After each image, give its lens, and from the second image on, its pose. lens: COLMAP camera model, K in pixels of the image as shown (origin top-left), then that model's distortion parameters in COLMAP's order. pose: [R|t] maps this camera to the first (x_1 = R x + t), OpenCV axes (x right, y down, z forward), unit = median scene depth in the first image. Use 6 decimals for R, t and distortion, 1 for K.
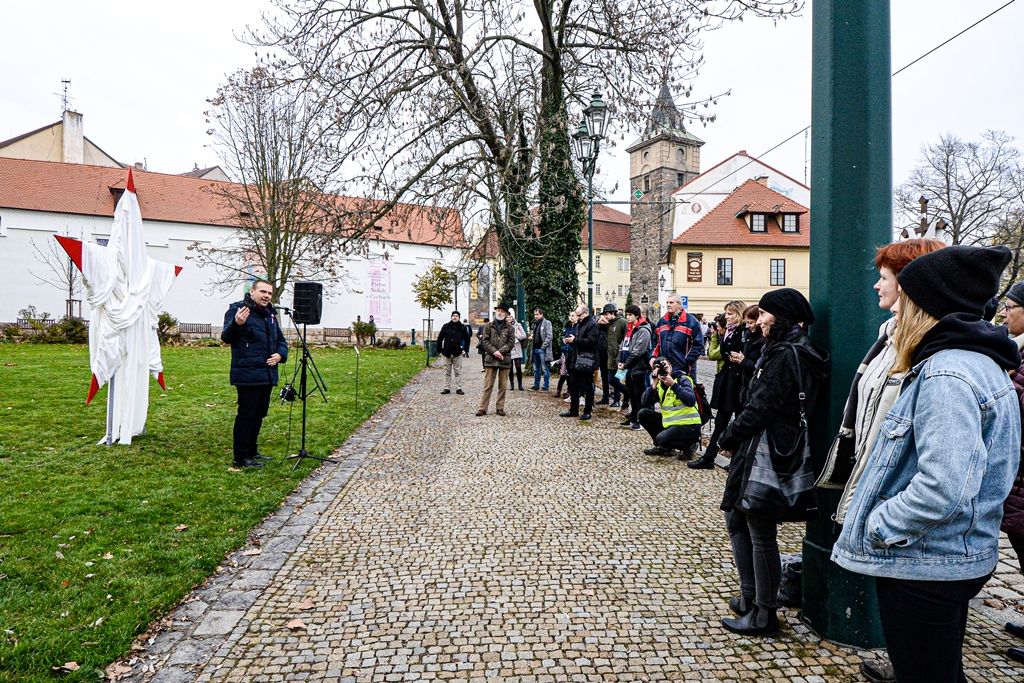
lens RADIAL K [[598.2, 0, 512.0], [0, 598.2, 341.5], [0, 0, 1]] dist [-0.002094, -0.001908]
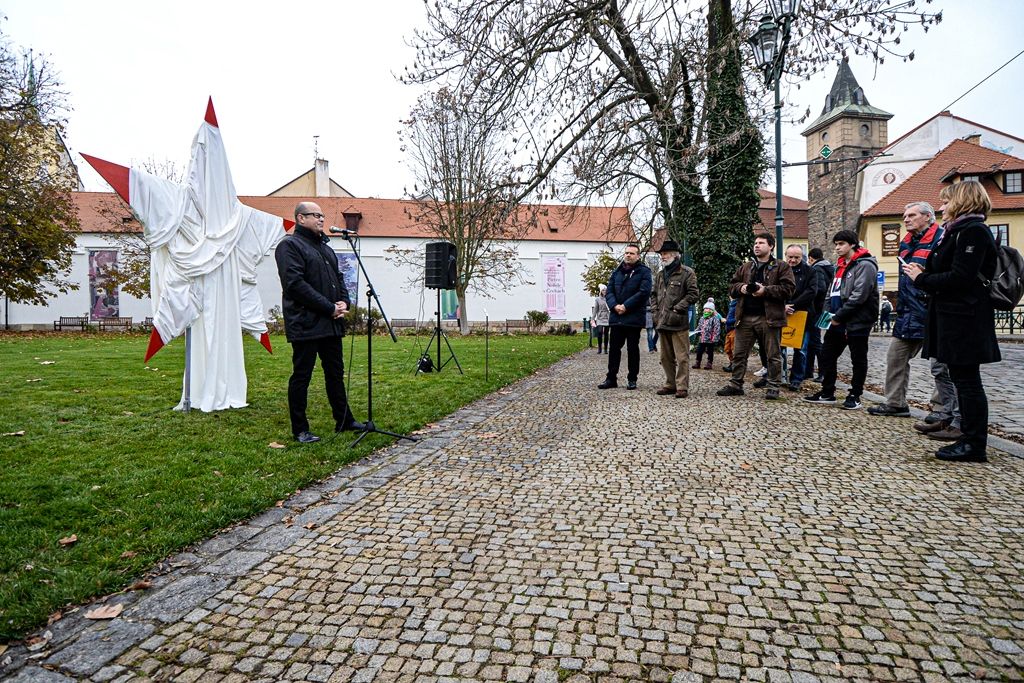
lens RADIAL K [[547.7, 0, 512.0], [0, 547.7, 341.5], [0, 0, 1]] dist [0.017041, -0.031686]
pose [[0.954615, -0.015588, -0.297434, 0.007291], [0.020588, 0.999694, 0.013687, 0.026765], [0.297130, -0.019189, 0.954644, 0.143348]]
